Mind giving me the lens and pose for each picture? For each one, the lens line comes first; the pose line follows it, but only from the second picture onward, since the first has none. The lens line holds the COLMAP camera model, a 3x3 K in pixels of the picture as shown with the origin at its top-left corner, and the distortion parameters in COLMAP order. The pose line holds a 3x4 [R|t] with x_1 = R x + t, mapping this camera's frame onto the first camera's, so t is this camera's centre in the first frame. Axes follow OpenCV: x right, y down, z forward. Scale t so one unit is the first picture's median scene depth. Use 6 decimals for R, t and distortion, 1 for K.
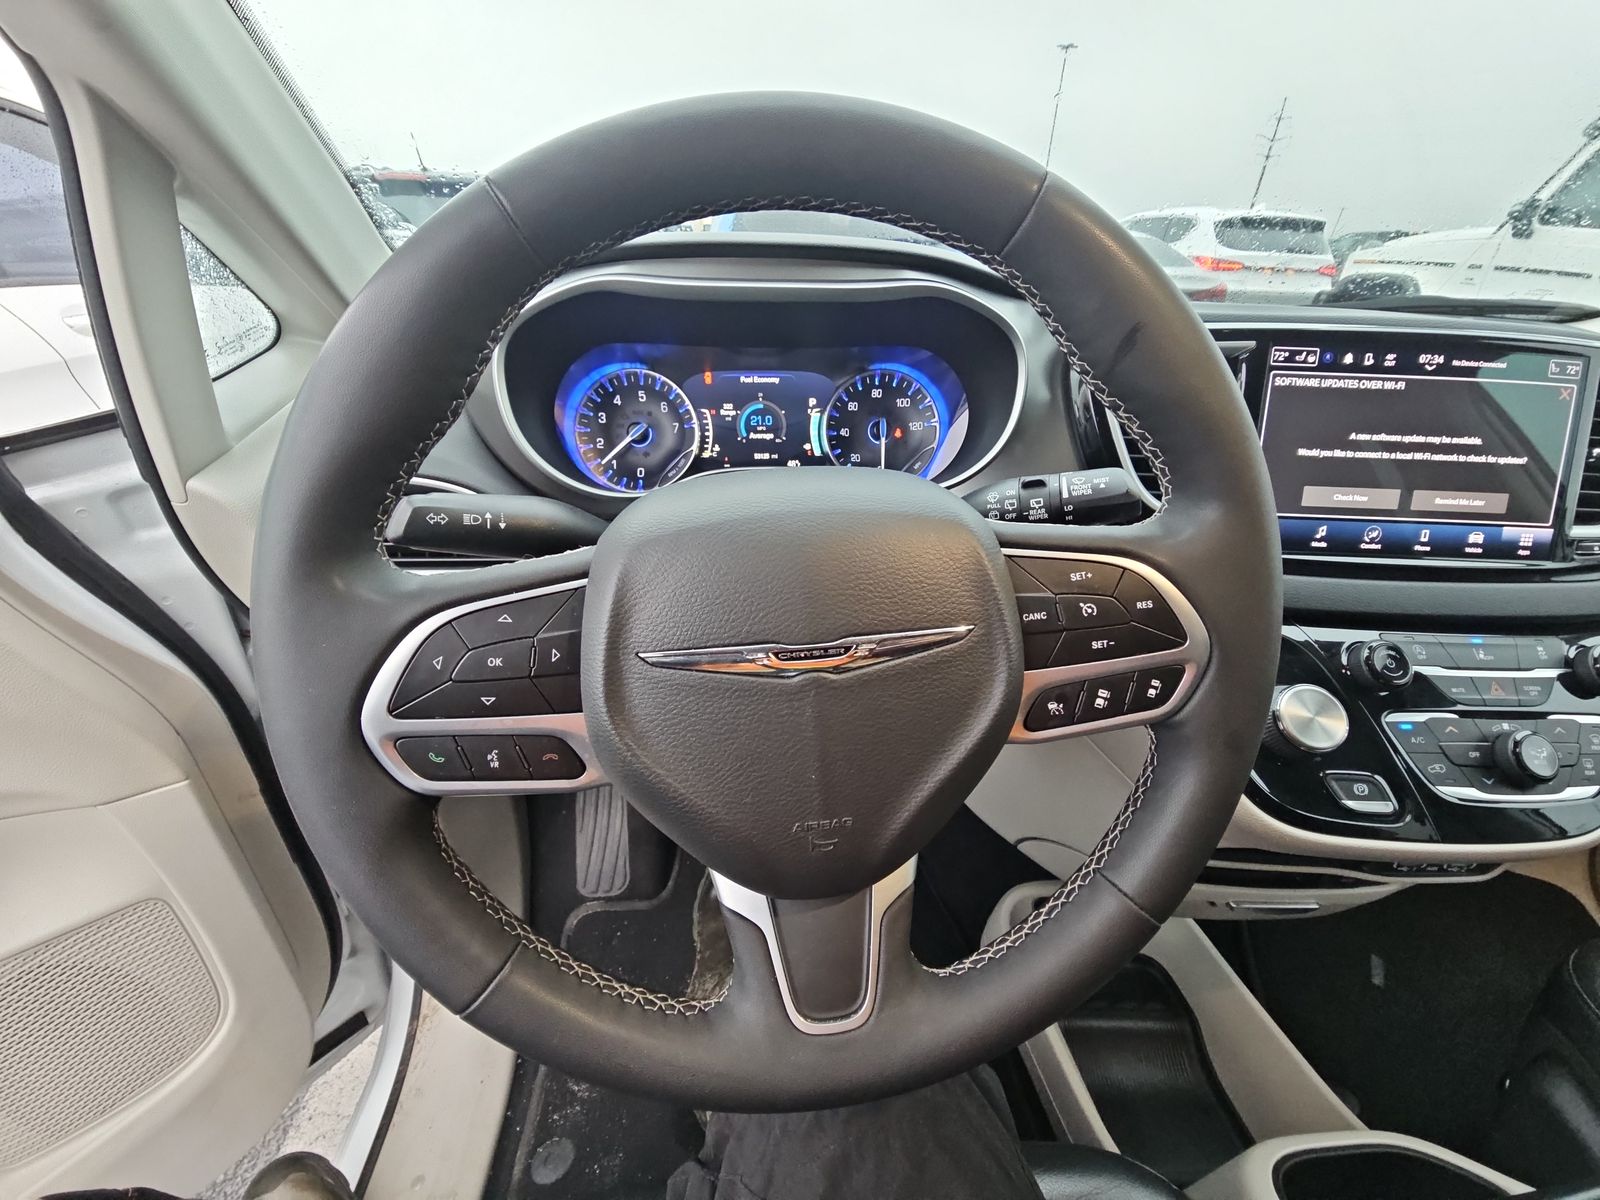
lens RADIAL K [[643.2, 0, 802.2], [0, 643.2, 590.0], [0, 0, 1]] dist [0.034050, -0.021437]
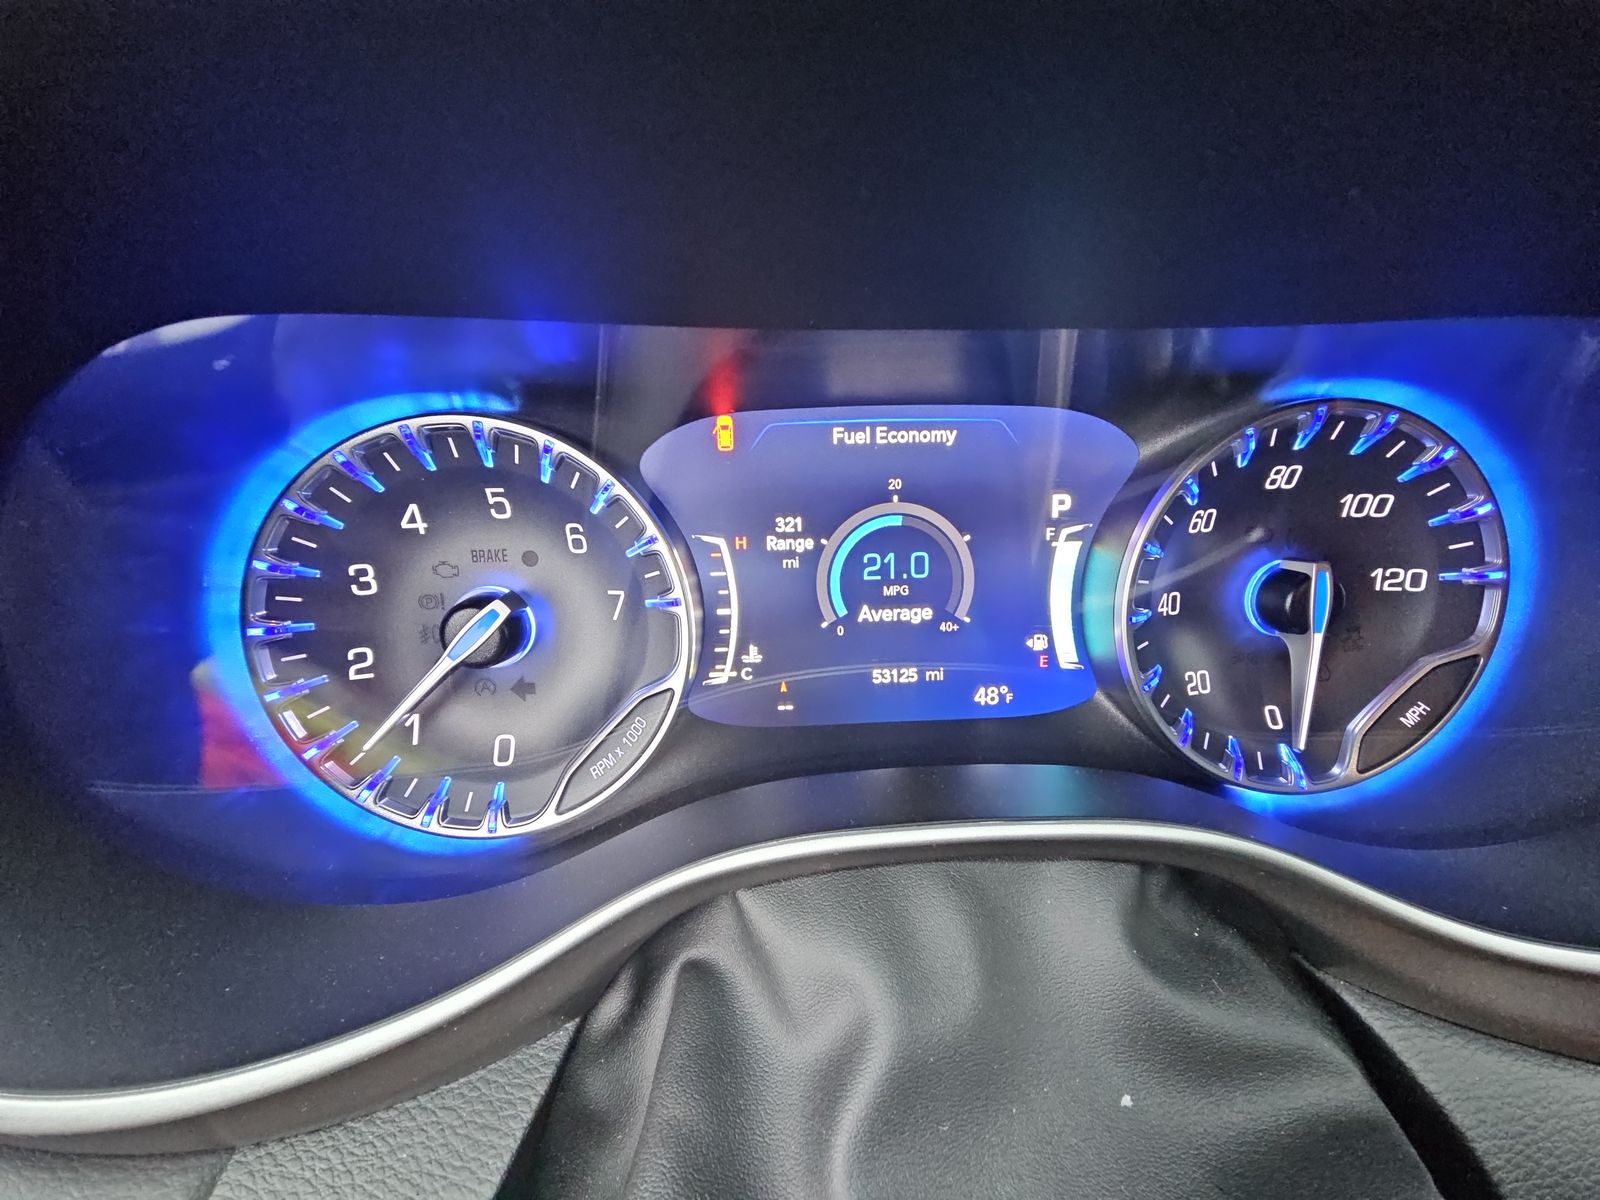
lens RADIAL K [[649.8, 0, 803.1], [0, 649.8, 600.1], [0, 0, 1]] dist [0.001415, -0.000234]
pose [[0.999533, -0.002986, -0.030416, -0.120242], [0.003358, 0.999920, 0.012185, -0.305402], [0.030377, -0.012282, 0.999463, 0.836077]]
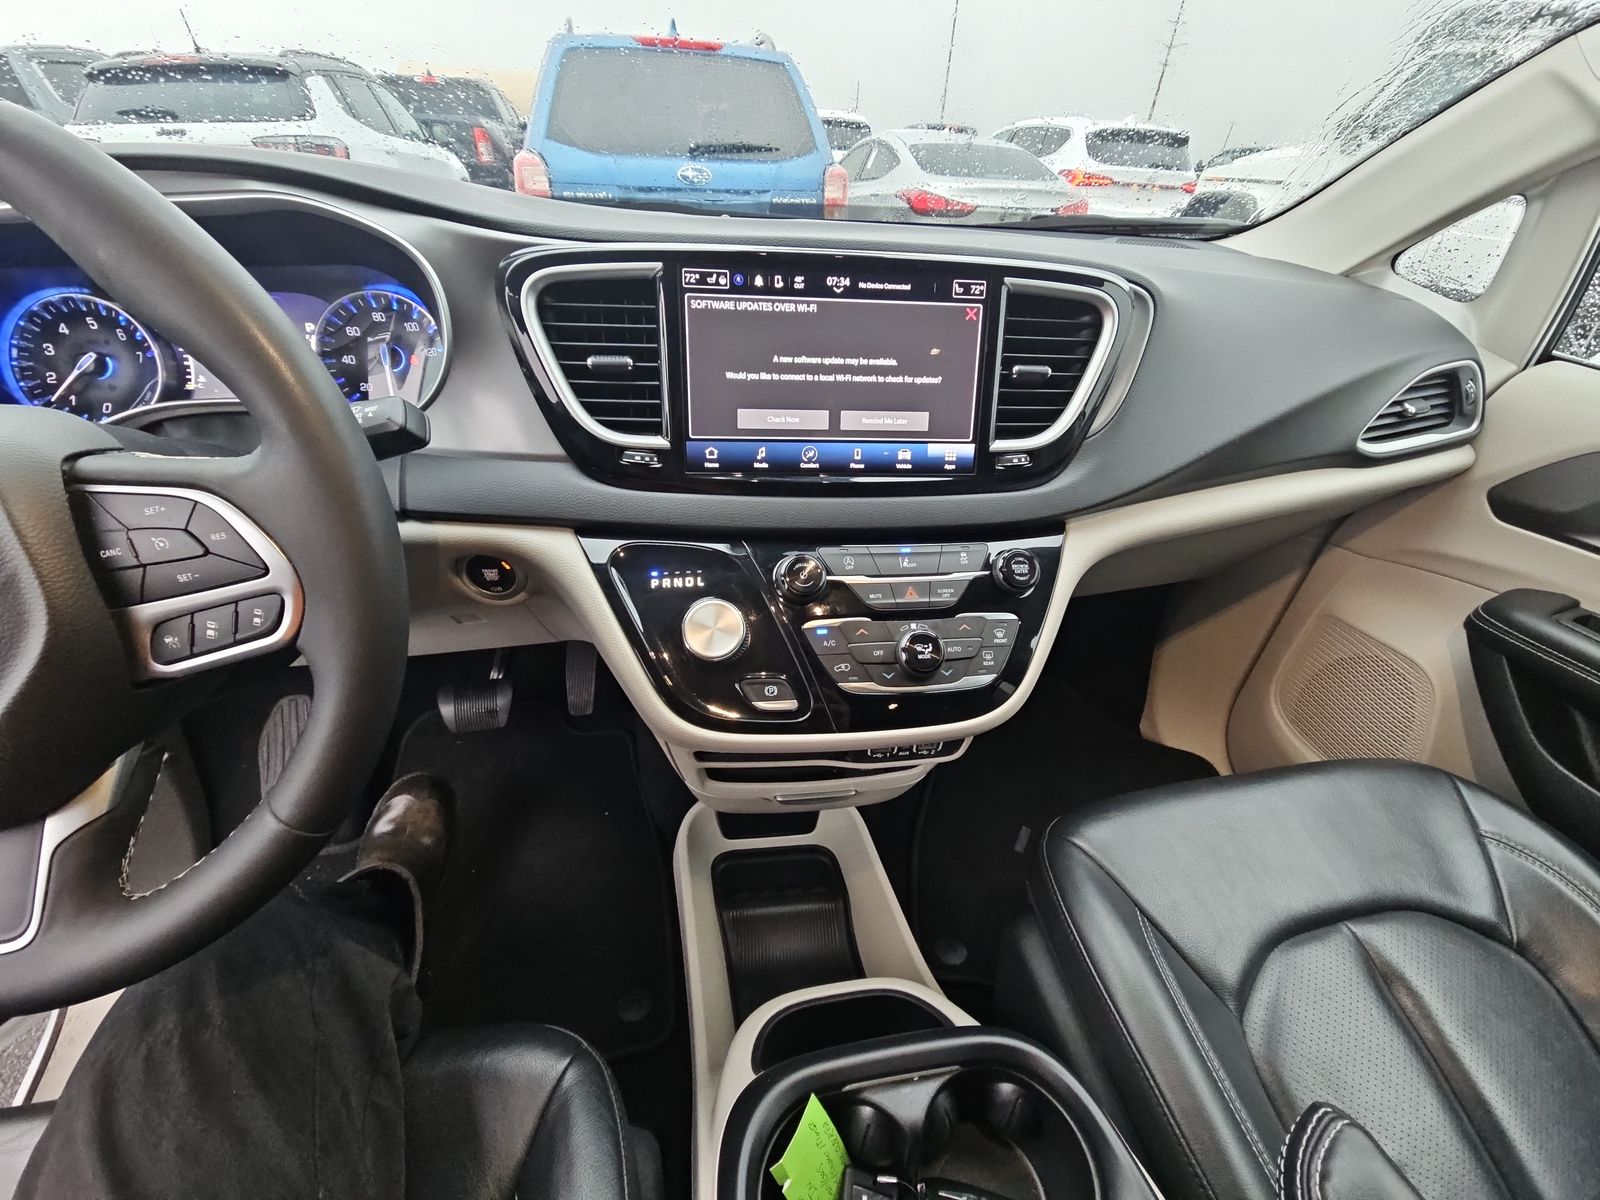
lens RADIAL K [[651.7, 0, 801.0], [0, 651.7, 592.6], [0, 0, 1]] dist [0.001253, -0.008882]
pose [[0.991443, -0.054114, 0.118794, 0.723485], [0.040393, 0.992542, 0.115012, 0.015676], [-0.124132, -0.109229, 0.986235, -0.069262]]
